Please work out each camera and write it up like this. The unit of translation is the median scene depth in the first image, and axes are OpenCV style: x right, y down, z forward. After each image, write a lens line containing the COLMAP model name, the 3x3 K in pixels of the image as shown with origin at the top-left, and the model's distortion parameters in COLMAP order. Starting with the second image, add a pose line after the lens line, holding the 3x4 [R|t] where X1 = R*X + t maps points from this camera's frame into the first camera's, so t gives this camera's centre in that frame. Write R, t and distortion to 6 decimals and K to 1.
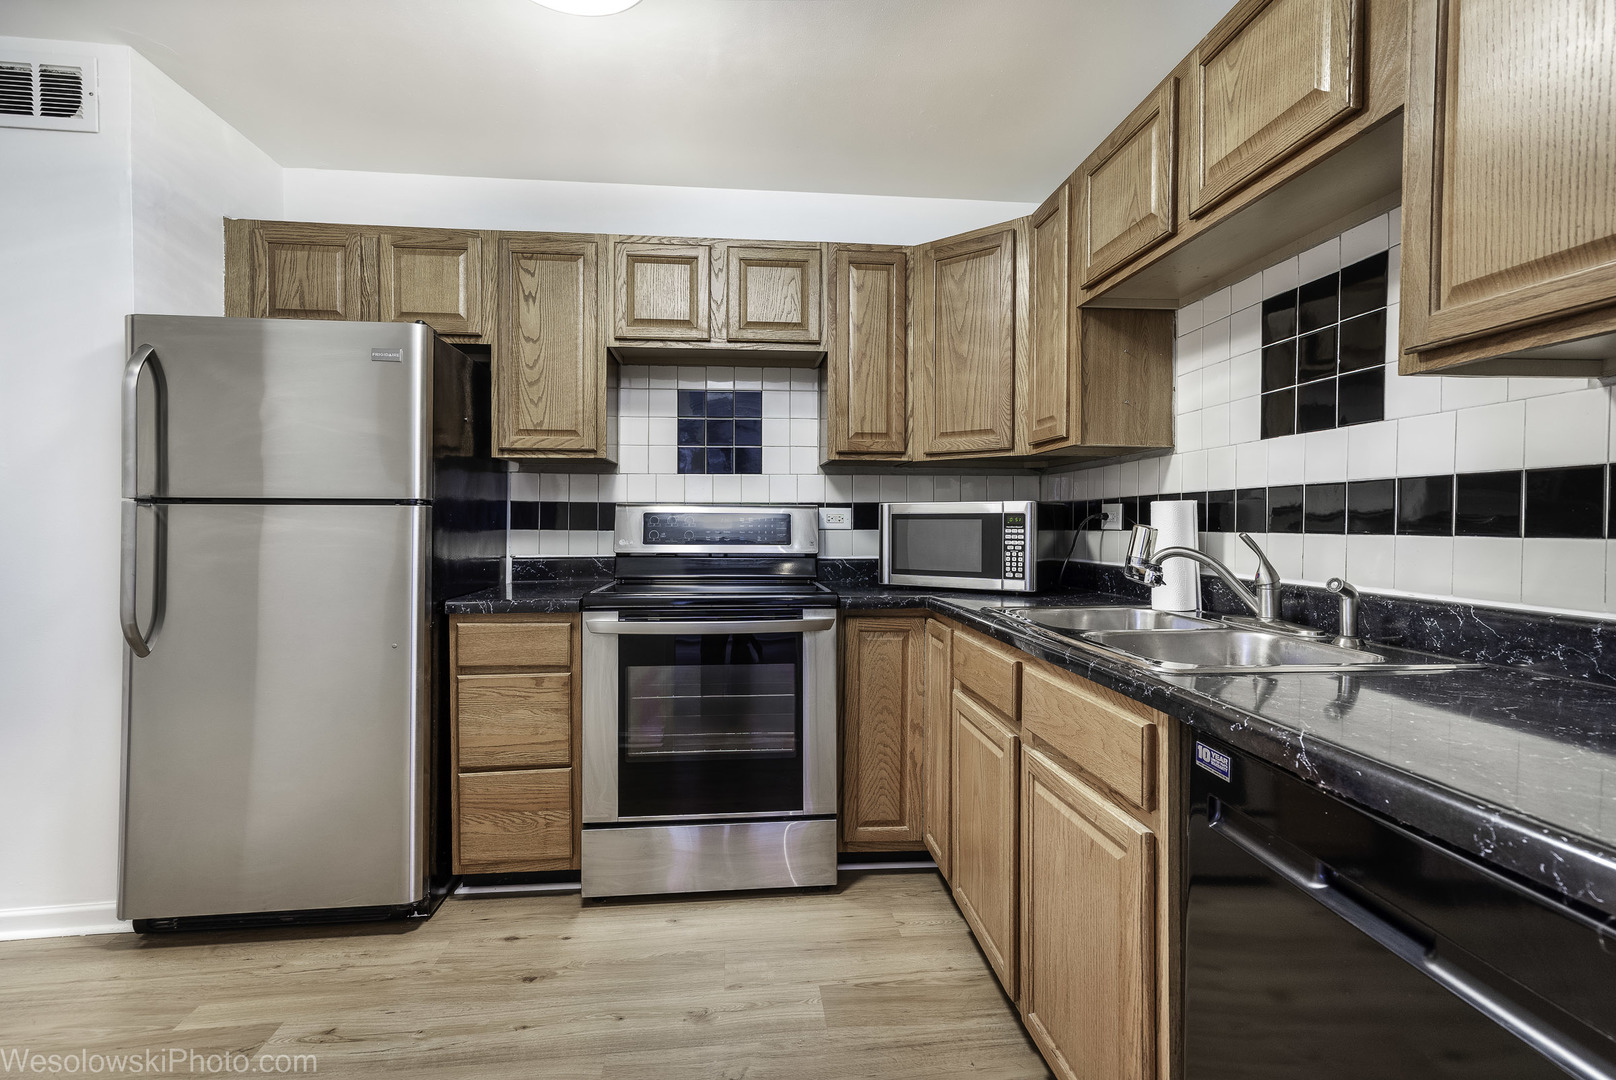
lens RADIAL K [[732.5, 0, 810.3], [0, 732.5, 537.1], [0, 0, 1]] dist [0.001792, 0.005847]
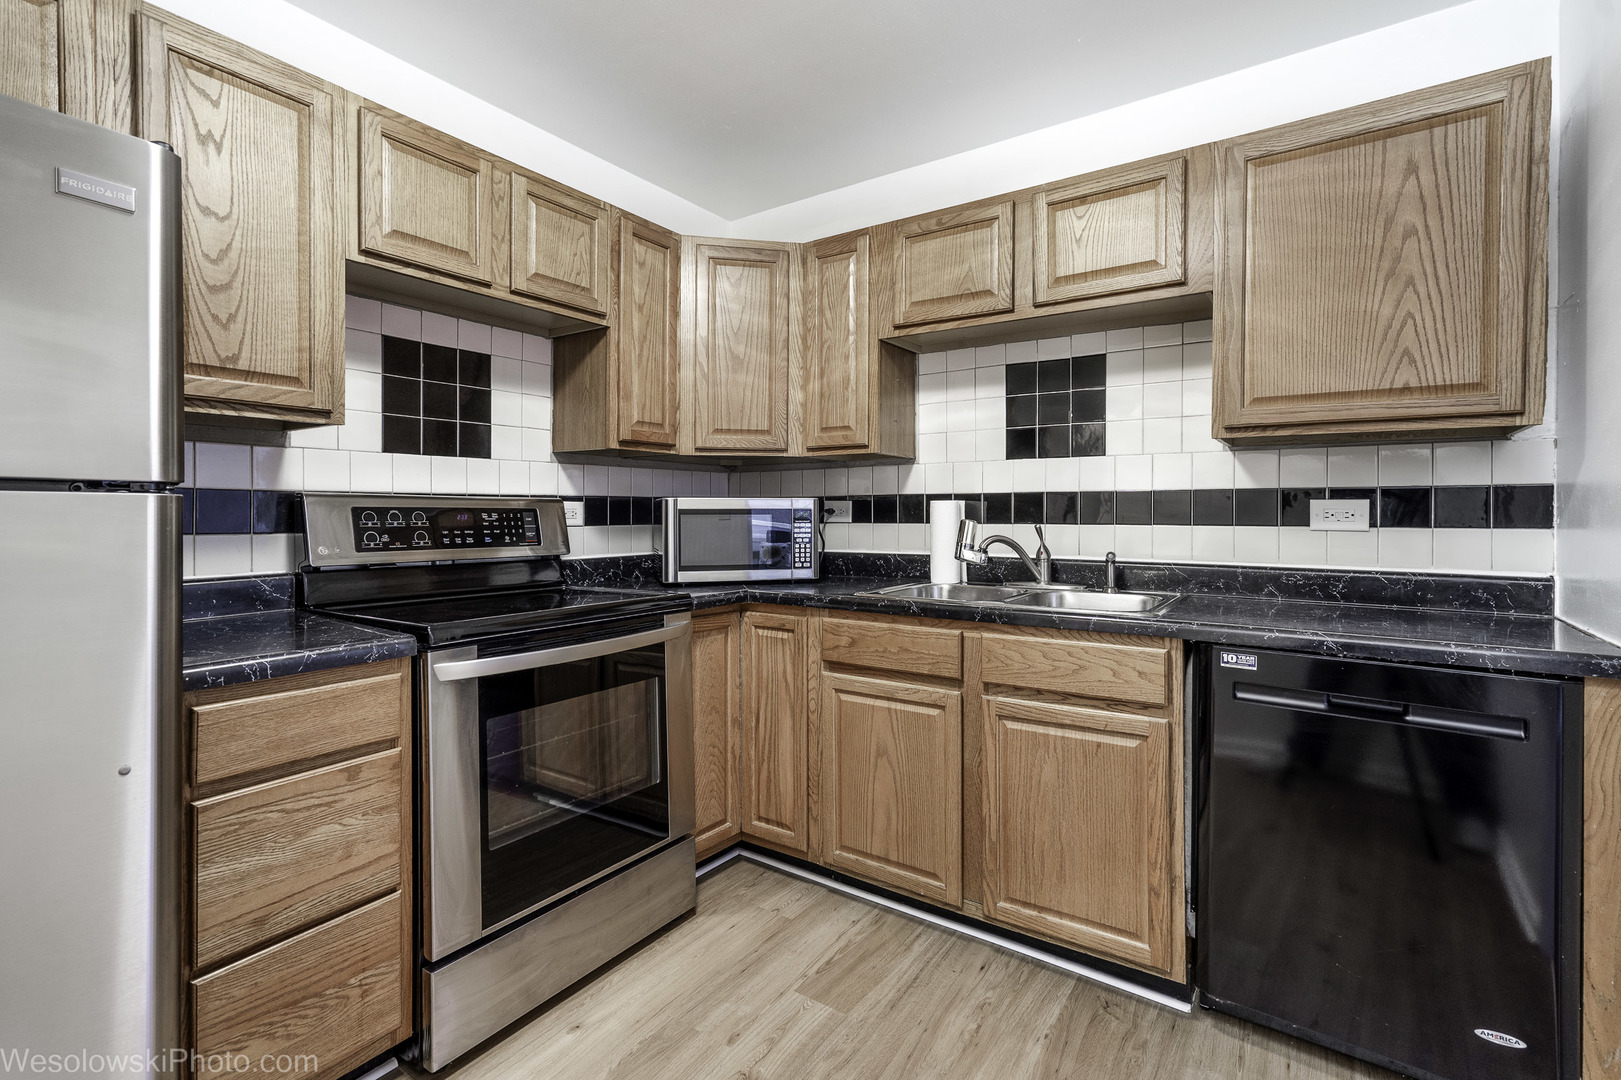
lens RADIAL K [[734.7, 0, 820.8], [0, 734.7, 524.7], [0, 0, 1]] dist [0.001792, 0.005847]
pose [[0.646631, -0.014800, 0.762659, -0.553372], [0.016926, 0.999844, 0.005051, -0.014102], [-0.762615, 0.009643, 0.646781, 0.256503]]
